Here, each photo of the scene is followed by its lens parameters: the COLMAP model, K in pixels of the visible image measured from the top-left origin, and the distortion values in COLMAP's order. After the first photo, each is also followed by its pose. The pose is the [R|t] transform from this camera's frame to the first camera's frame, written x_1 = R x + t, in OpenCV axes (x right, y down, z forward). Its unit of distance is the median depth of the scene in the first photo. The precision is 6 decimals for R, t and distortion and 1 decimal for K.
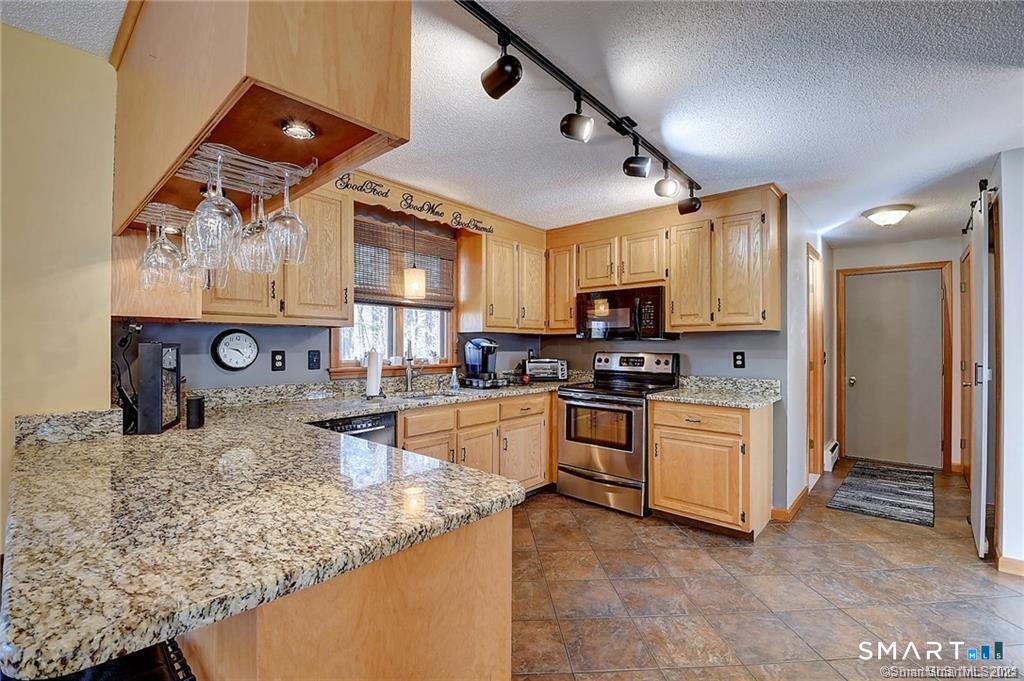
lens RADIAL K [[449.1, 0, 498.2], [0, 449.1, 342.6], [0, 0, 1]] dist [0.014707, -0.025366]
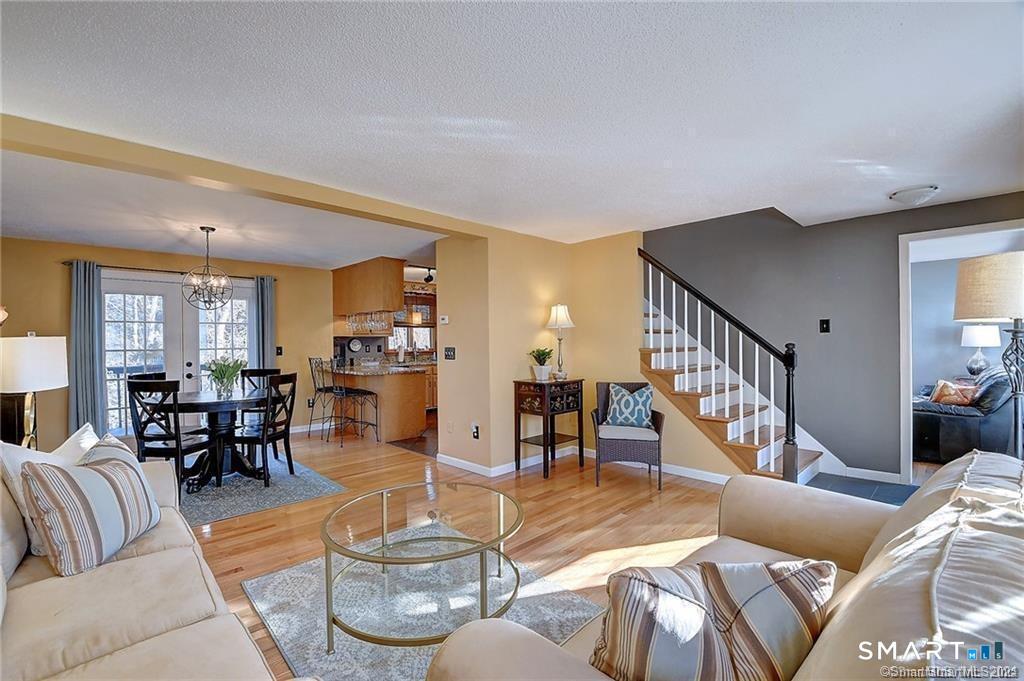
lens RADIAL K [[449.1, 0, 498.2], [0, 449.1, 342.6], [0, 0, 1]] dist [0.014707, -0.025366]
pose [[0.997642, -0.012209, -0.067531, 0.401451], [0.012878, 0.999872, 0.009478, -0.012530], [0.067407, -0.010325, 0.997672, -1.359847]]
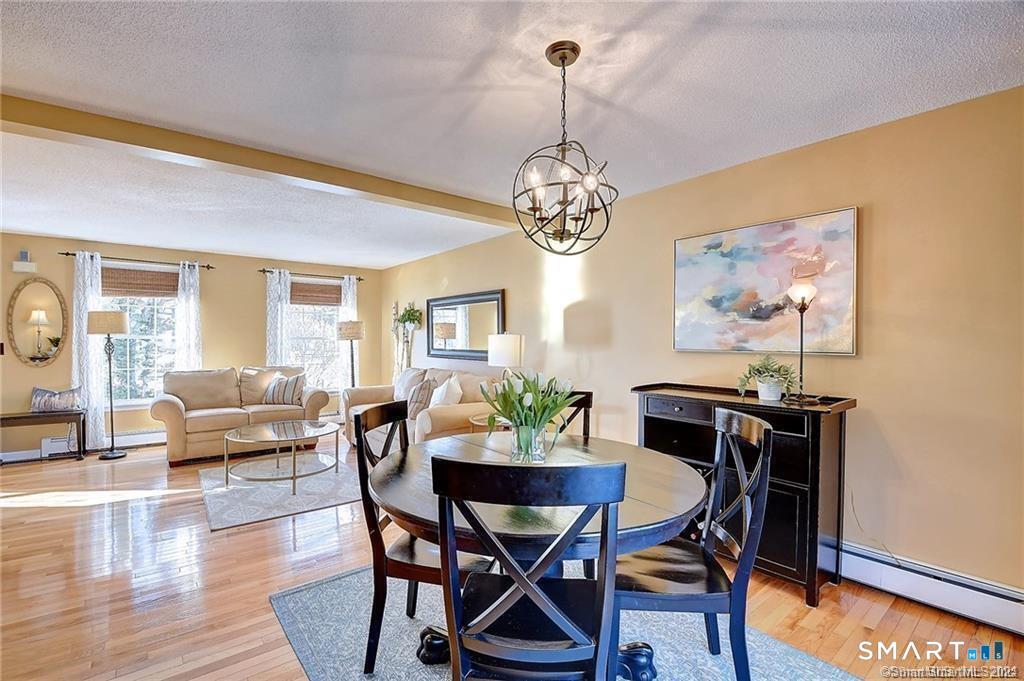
lens RADIAL K [[454.1, 0, 496.2], [0, 454.1, 342.3], [0, 0, 1]] dist [-0.009651, -0.006504]
pose [[-0.985576, -0.004784, 0.169164, -0.448792], [-0.005203, 0.999984, -0.002038, -0.002454], [-0.169151, -0.002889, -0.985586, 0.256107]]
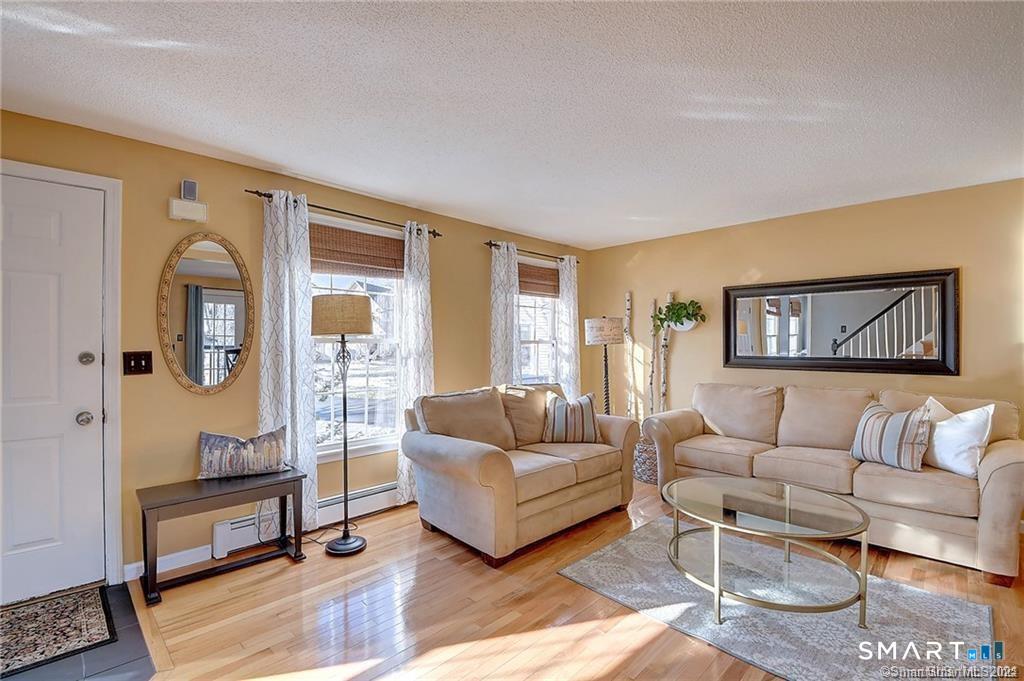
lens RADIAL K [[459.1, 0, 502.4], [0, 459.1, 341.8], [0, 0, 1]] dist [0.039195, -0.046204]
pose [[-0.998868, -0.000927, 0.047564, 0.601209], [-0.001484, 0.999931, -0.011664, -0.002902], [-0.047550, -0.011721, -0.998800, -0.086628]]
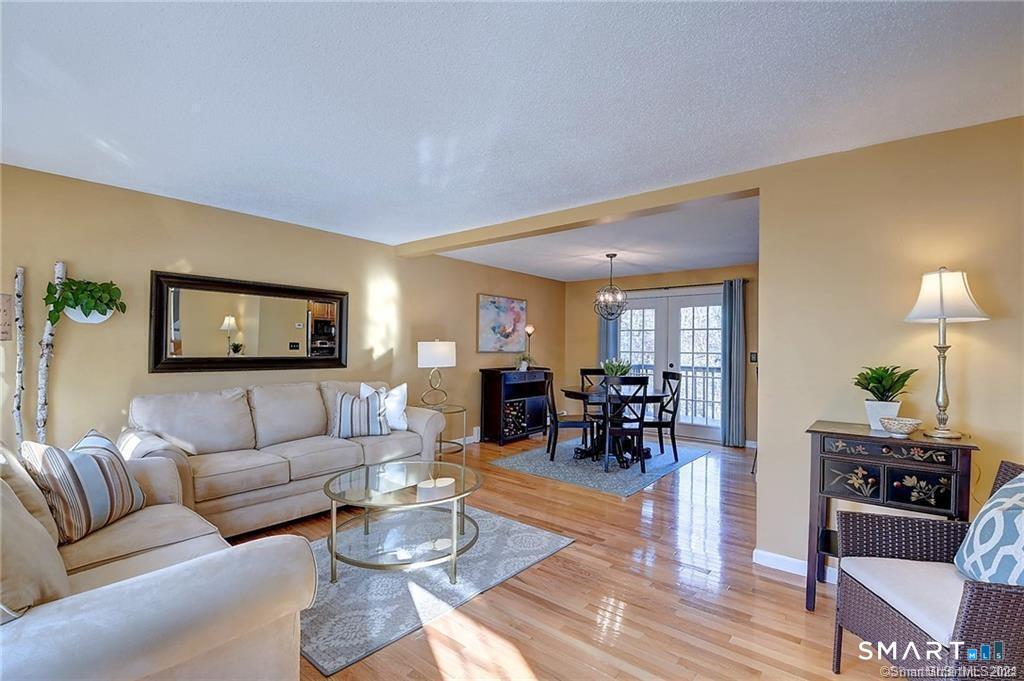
lens RADIAL K [[459.1, 0, 502.4], [0, 459.1, 341.8], [0, 0, 1]] dist [0.039195, -0.046204]
pose [[0.040428, -0.012342, -0.999106, 1.052770], [-0.003281, 0.999917, -0.012485, -0.005972], [0.999177, 0.003783, 0.040384, -0.645006]]
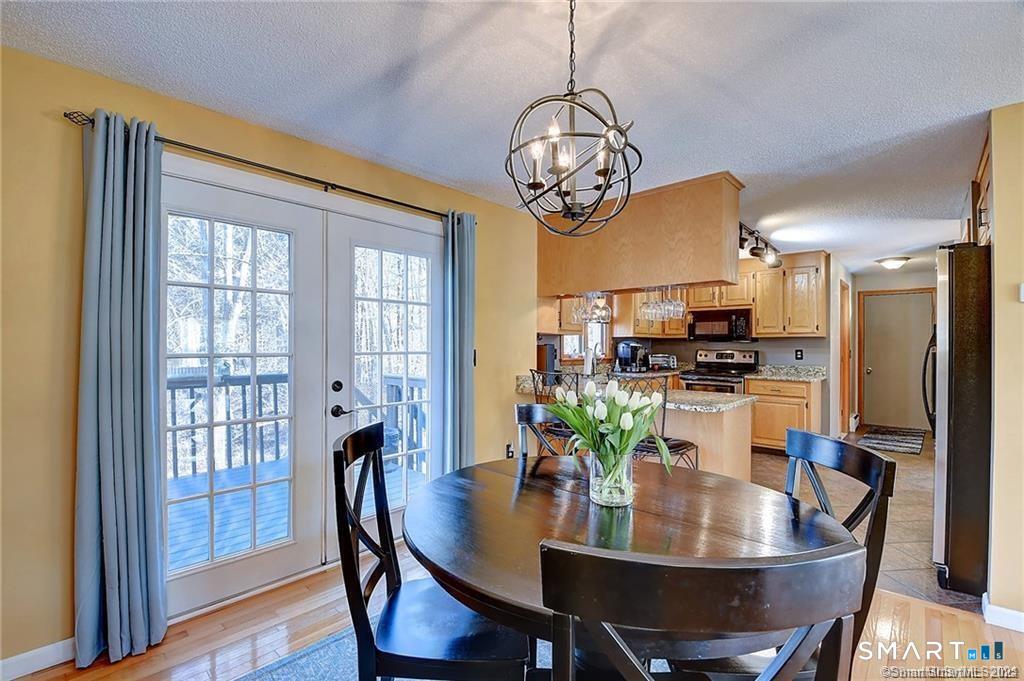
lens RADIAL K [[451.1, 0, 500.5], [0, 451.1, 343.3], [0, 0, 1]] dist [0.013344, -0.026453]
pose [[0.999862, 0.000441, -0.016592, -0.487391], [-0.000370, 0.999991, 0.004279, -0.008303], [0.016594, -0.004273, 0.999853, -0.608368]]
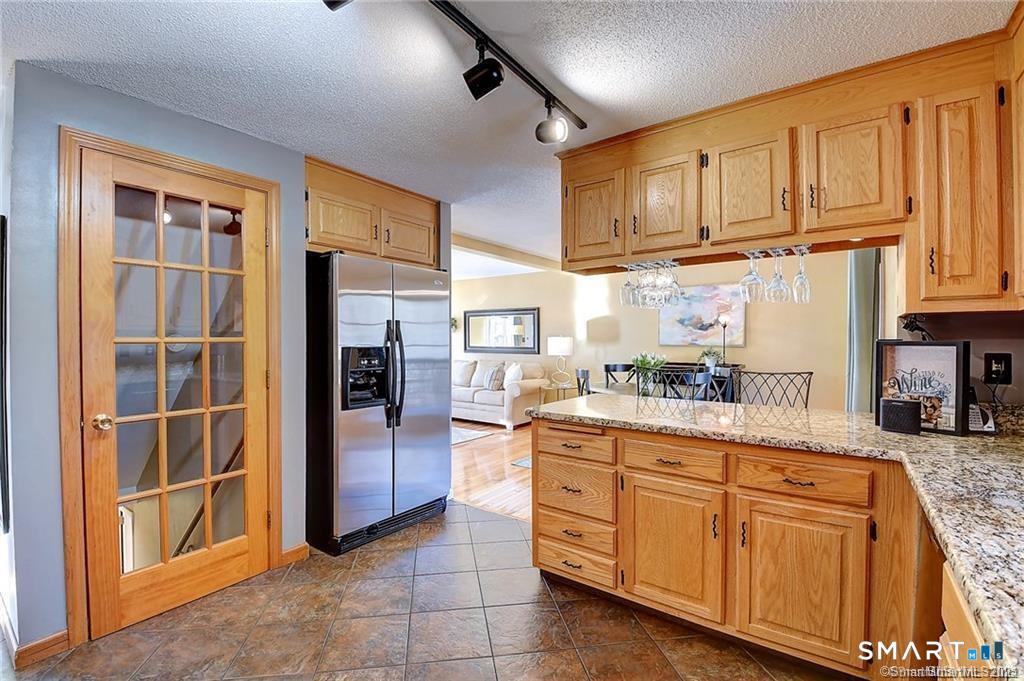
lens RADIAL K [[449.1, 0, 498.2], [0, 449.1, 342.6], [0, 0, 1]] dist [0.014707, -0.025366]
pose [[-0.995810, -0.000594, -0.091449, 0.115058], [-0.000392, 0.999997, -0.002229, 0.003725], [0.091450, -0.002183, -0.995807, 0.962674]]
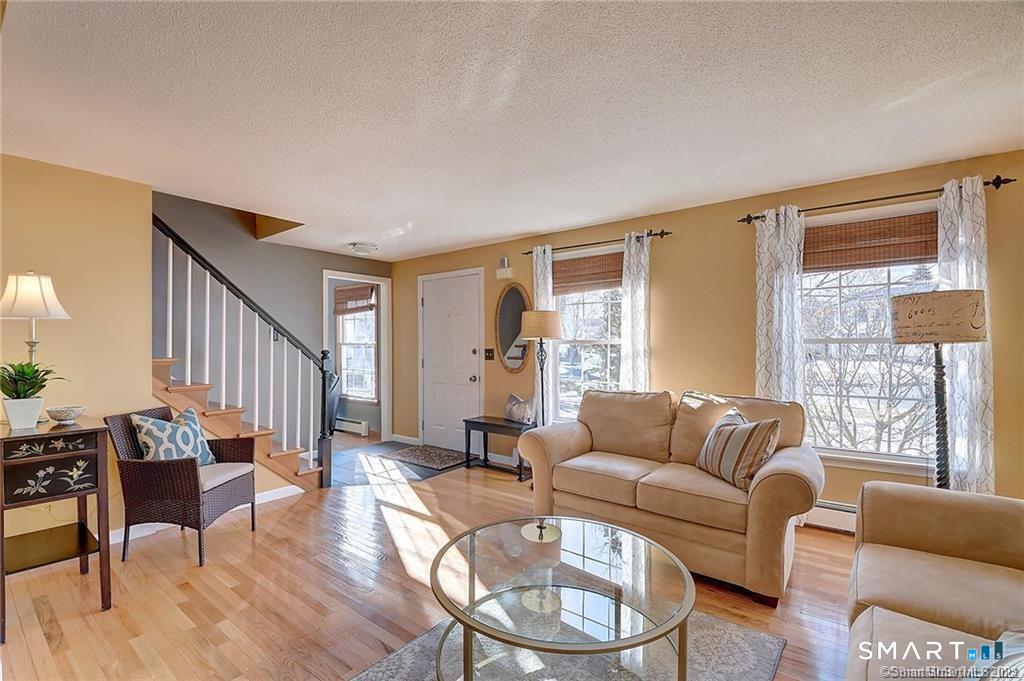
lens RADIAL K [[449.1, 0, 498.2], [0, 449.1, 342.6], [0, 0, 1]] dist [0.014707, -0.025366]
pose [[-0.070004, 0.003873, 0.997539, -0.192187], [-0.003415, 0.999986, -0.004122, -0.008396], [-0.997541, -0.003695, -0.069990, -0.681120]]
